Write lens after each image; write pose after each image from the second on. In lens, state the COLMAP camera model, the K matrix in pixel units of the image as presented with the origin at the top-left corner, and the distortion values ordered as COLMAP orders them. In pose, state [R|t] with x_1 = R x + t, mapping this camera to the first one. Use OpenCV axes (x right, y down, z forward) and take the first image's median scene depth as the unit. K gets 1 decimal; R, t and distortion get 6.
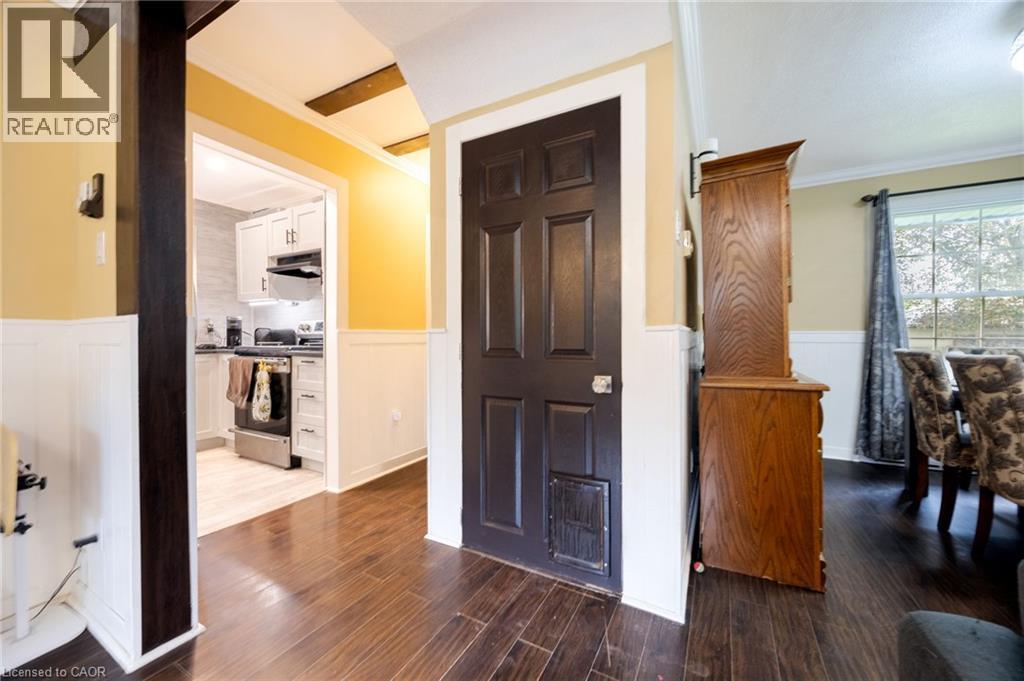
lens RADIAL K [[386.9, 0, 509.6], [0, 386.9, 340.2], [0, 0, 1]] dist [-0.001959, -0.000172]
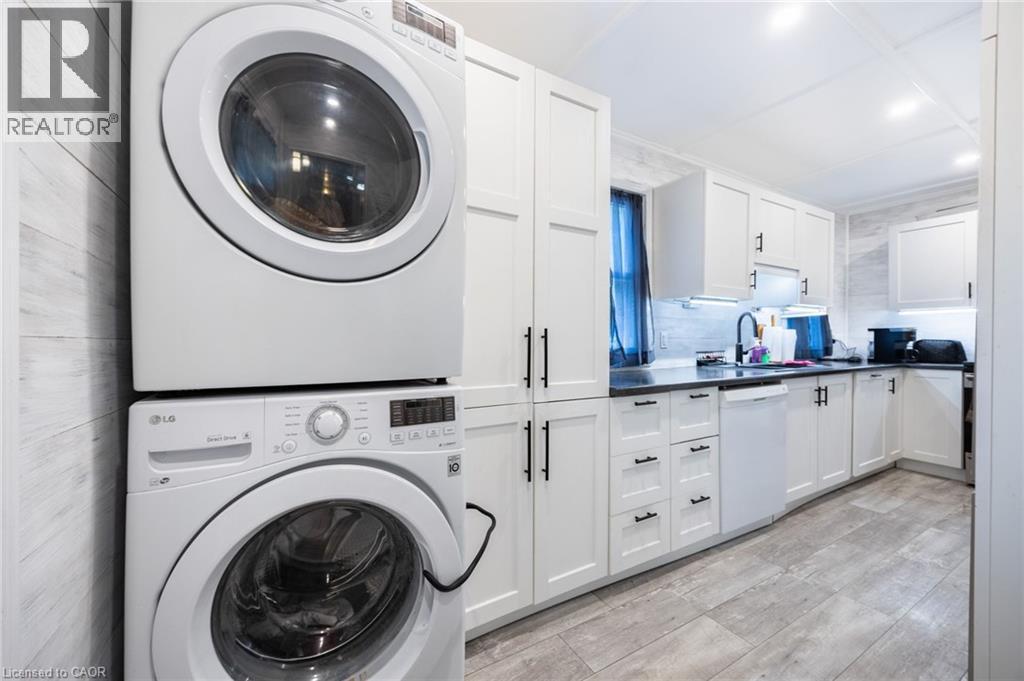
lens RADIAL K [[393.5, 0, 512.0], [0, 393.5, 340.5], [0, 0, 1]] dist [0.001133, 0.000071]
pose [[0.853698, 0.000136, -0.520769, -1.484674], [-0.001152, 0.999998, -0.001627, -0.040766], [0.520767, 0.001989, 0.853696, -0.420109]]
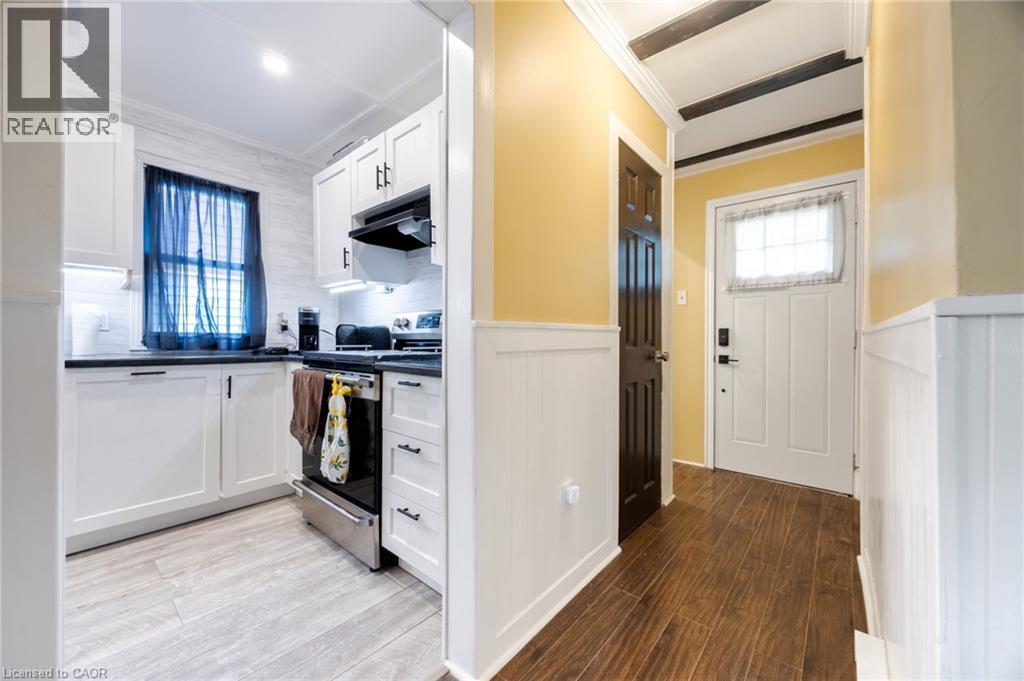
lens RADIAL K [[386.9, 0, 509.6], [0, 386.9, 340.2], [0, 0, 1]] dist [-0.001959, -0.000172]
pose [[0.978483, 0.002670, -0.206309, -0.312679], [-0.003168, 0.999993, -0.002086, -0.003790], [0.206301, 0.002694, 0.978485, 0.571580]]
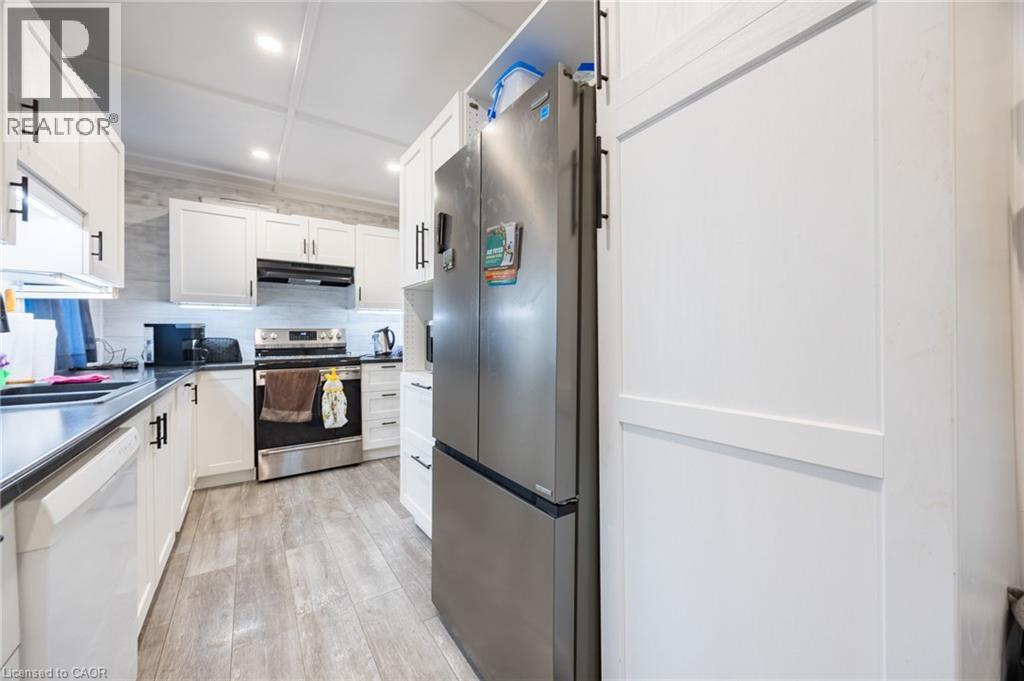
lens RADIAL K [[386.9, 0, 509.6], [0, 386.9, 340.2], [0, 0, 1]] dist [-0.001959, -0.000172]
pose [[0.458459, -0.012056, 0.888634, -1.615796], [0.009954, 0.999915, 0.008430, -0.040217], [-0.888660, 0.004981, 0.458540, 0.105868]]
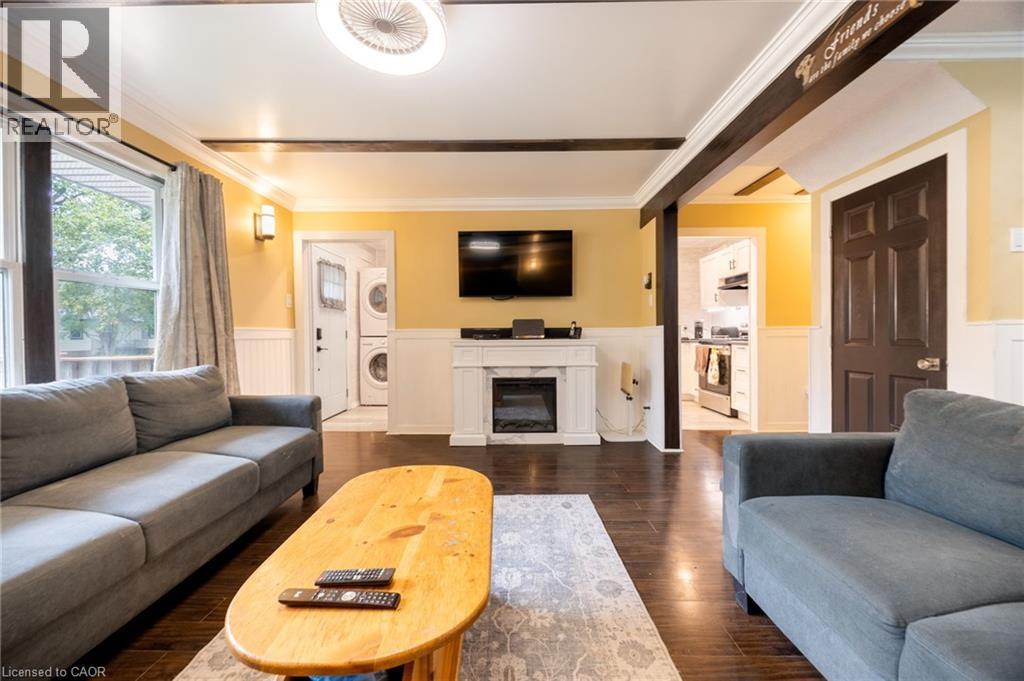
lens RADIAL K [[386.9, 0, 509.6], [0, 386.9, 340.2], [0, 0, 1]] dist [-0.001959, -0.000172]
pose [[0.468654, 0.006556, -0.883357, 0.456376], [0.006055, 0.999925, 0.010633, 0.002156], [0.883361, -0.010332, 0.468579, -0.600005]]
